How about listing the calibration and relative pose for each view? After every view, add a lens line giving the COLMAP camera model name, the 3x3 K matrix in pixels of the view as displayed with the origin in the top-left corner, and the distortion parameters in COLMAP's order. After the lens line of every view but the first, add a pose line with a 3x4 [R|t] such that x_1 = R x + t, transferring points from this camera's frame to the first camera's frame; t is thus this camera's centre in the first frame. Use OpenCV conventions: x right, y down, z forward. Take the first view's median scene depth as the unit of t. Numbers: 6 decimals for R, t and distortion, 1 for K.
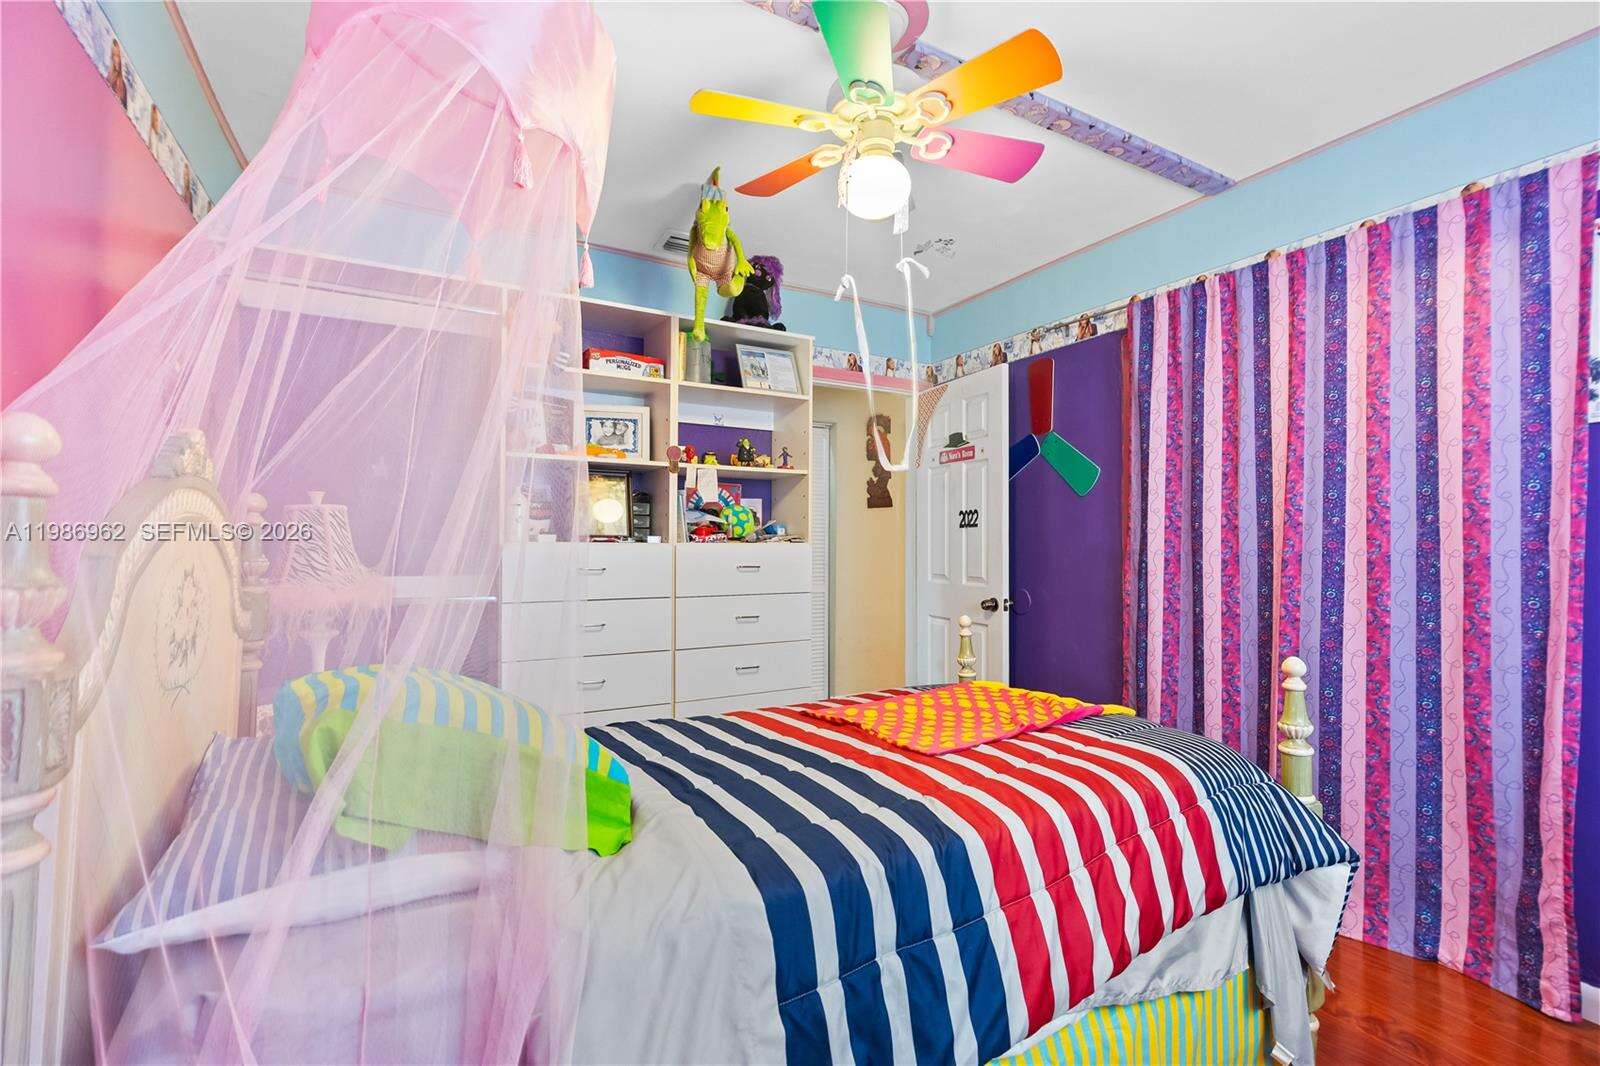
lens RADIAL K [[708.1, 0, 803.2], [0, 708.1, 544.2], [0, 0, 1]] dist [-0.006434, -0.000079]
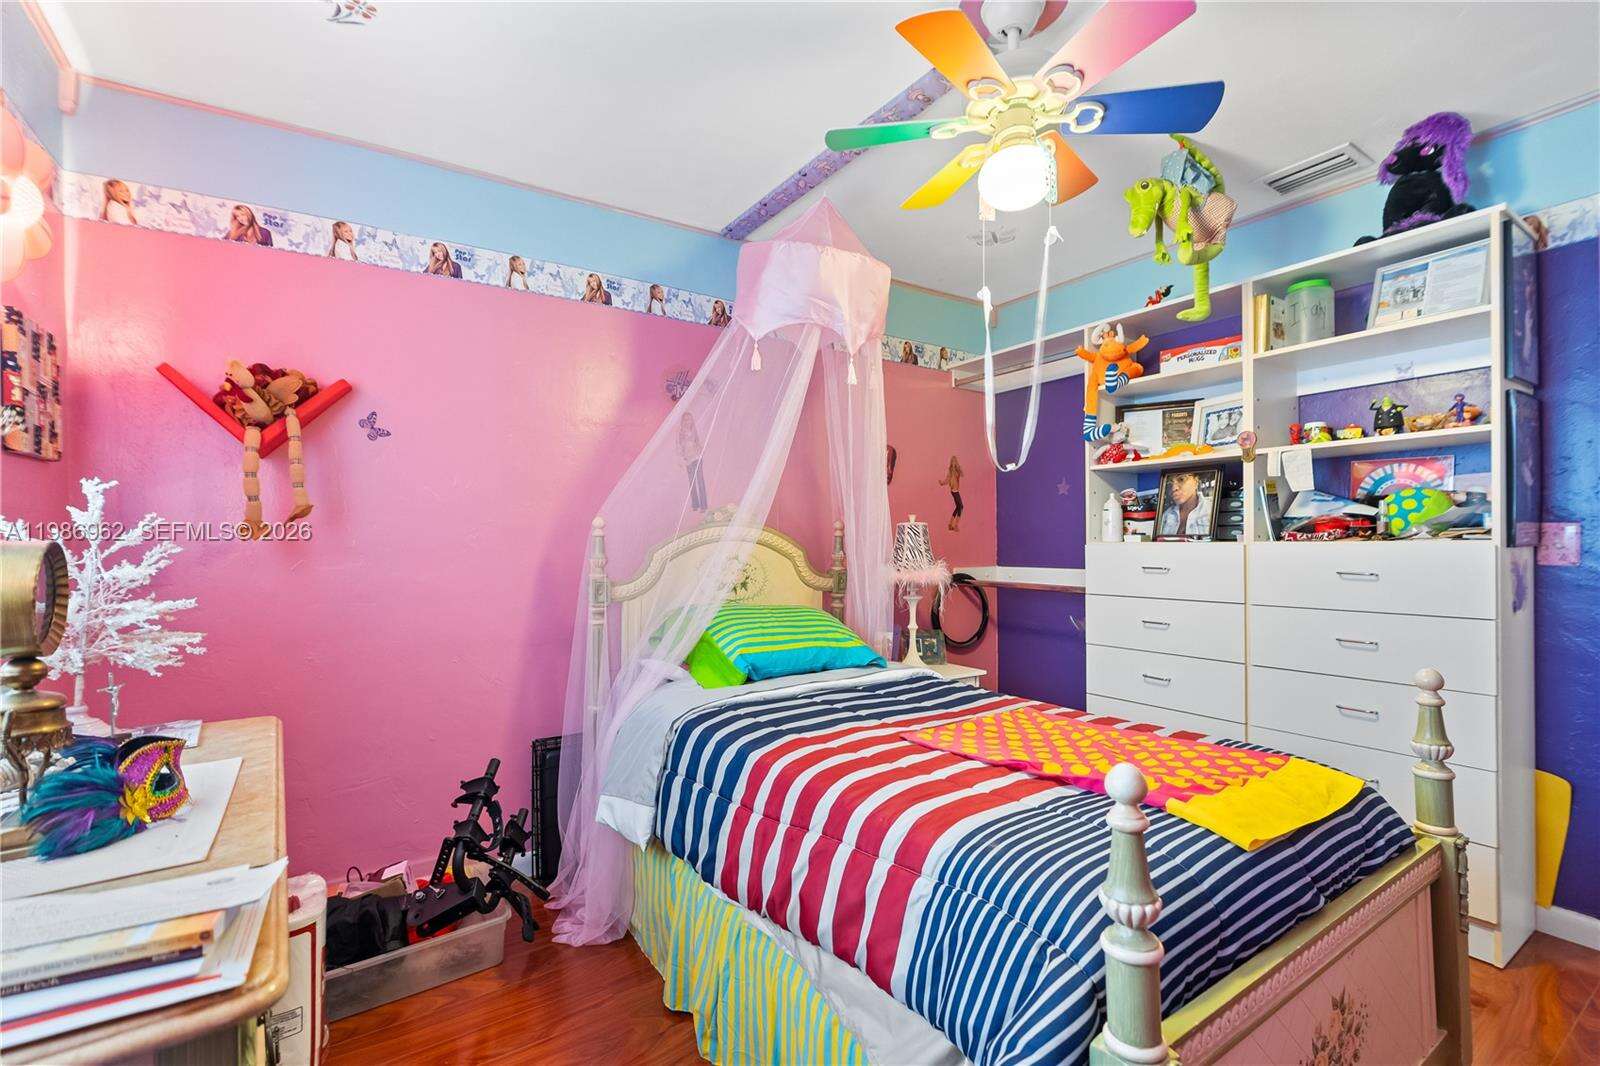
lens RADIAL K [[708.1, 0, 803.2], [0, 708.1, 544.2], [0, 0, 1]] dist [-0.006434, -0.000079]
pose [[0.079776, -0.005312, -0.996799, 0.634583], [0.005884, 0.999971, -0.004858, 0.001757], [0.996795, -0.005477, 0.079805, 0.381169]]
